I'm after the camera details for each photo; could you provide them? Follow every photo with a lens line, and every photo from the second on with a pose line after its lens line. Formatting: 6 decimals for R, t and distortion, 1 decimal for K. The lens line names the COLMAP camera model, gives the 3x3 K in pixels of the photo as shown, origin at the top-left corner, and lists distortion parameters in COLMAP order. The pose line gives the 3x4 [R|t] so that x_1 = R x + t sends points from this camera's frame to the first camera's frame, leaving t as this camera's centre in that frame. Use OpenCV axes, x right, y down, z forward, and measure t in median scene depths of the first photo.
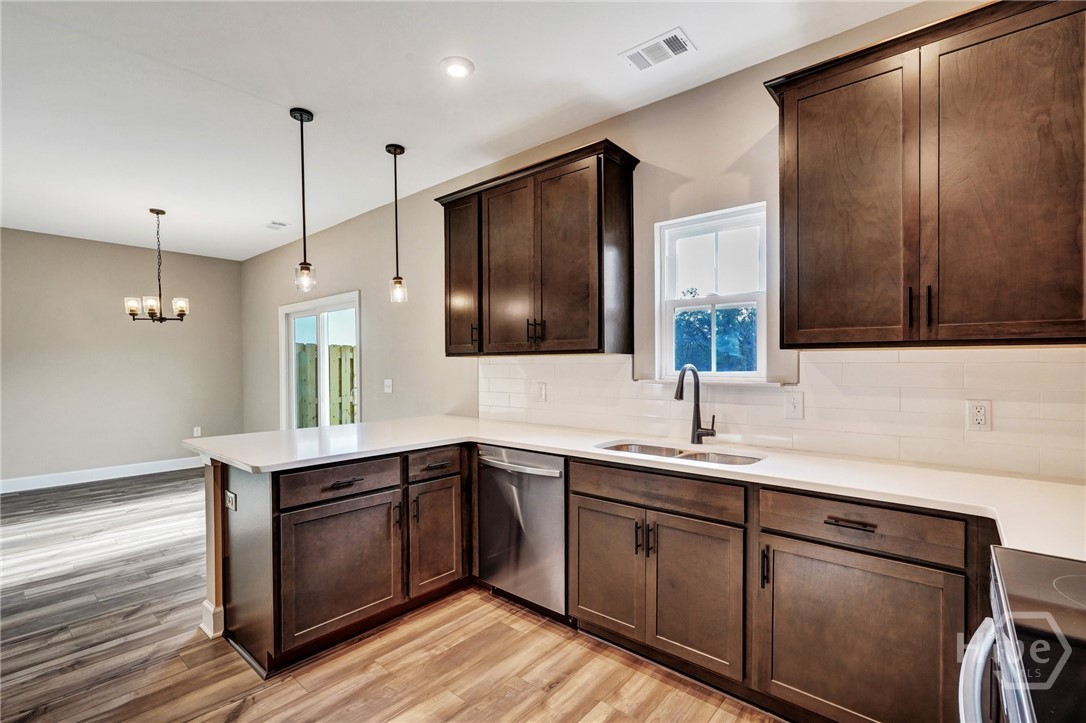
lens RADIAL K [[495.2, 0, 540.7], [0, 495.2, 368.7], [0, 0, 1]] dist [-0.002584, 0.000472]
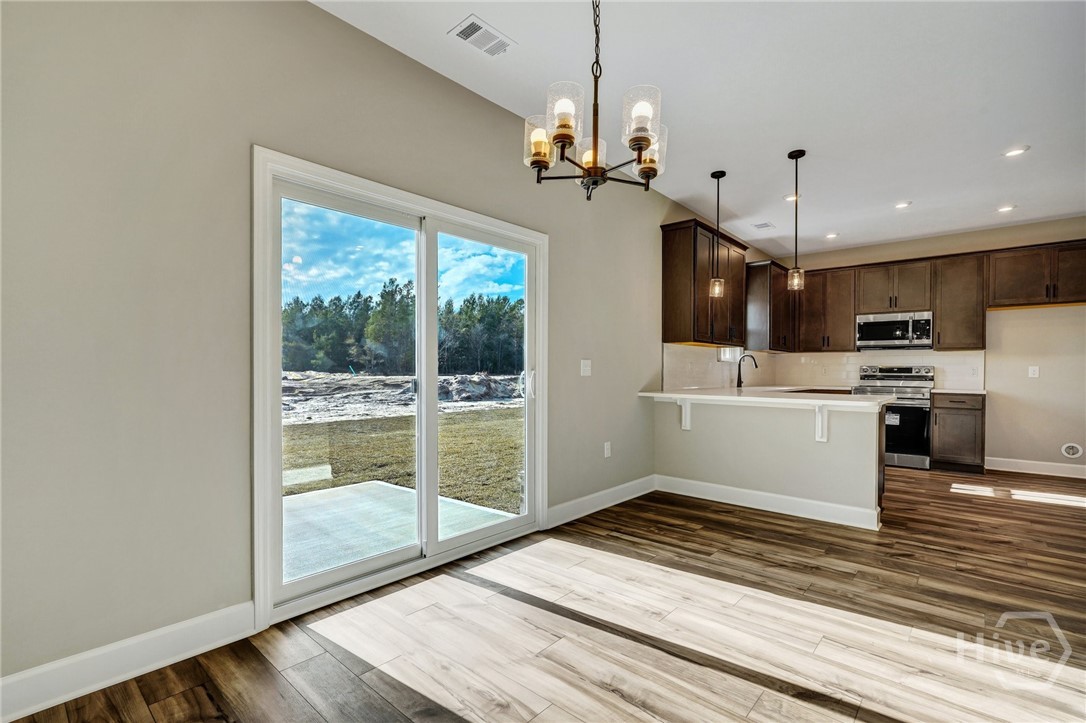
lens RADIAL K [[495.2, 0, 542.1], [0, 495.2, 369.7], [0, 0, 1]] dist [-0.002584, 0.000472]
pose [[0.011297, -0.000743, 0.999936, -2.080731], [-0.004223, 0.999991, 0.000791, 0.069062], [-0.999927, -0.004232, 0.011294, 1.920251]]
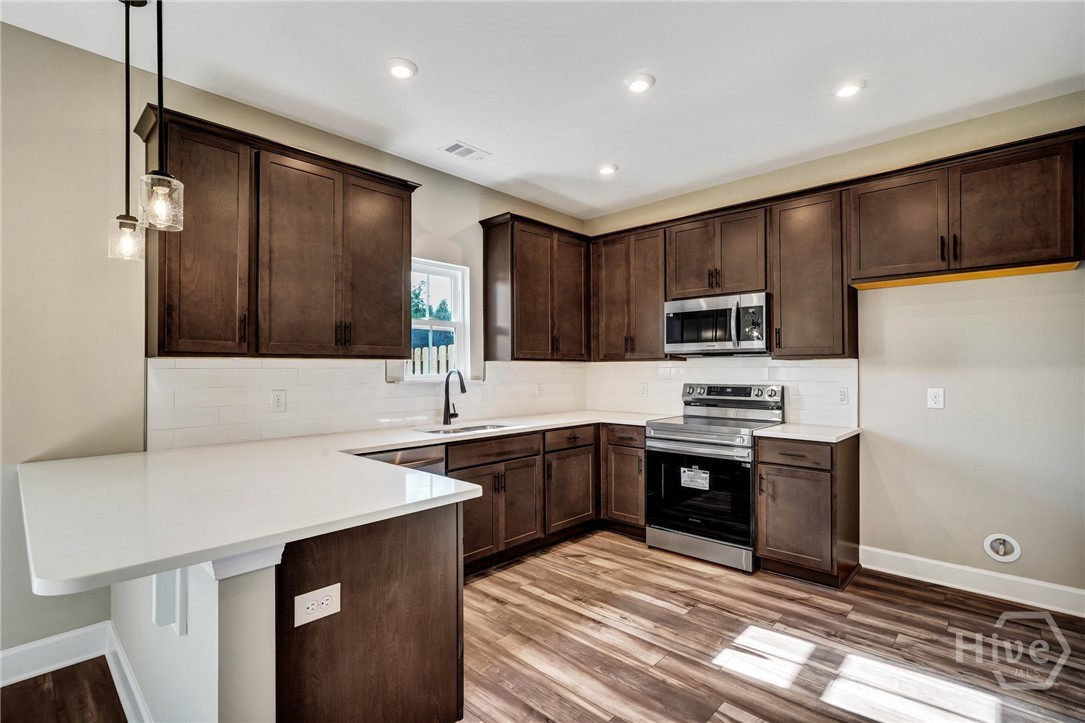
lens RADIAL K [[510.9, 0, 541.1], [0, 510.9, 360.3], [0, 0, 1]] dist [-0.000084, 0.000621]
pose [[0.041131, 0.016678, 0.999015, -1.154417], [0.007044, 0.999831, -0.016981, -0.006060], [-0.999129, 0.007736, 0.041007, 0.675373]]
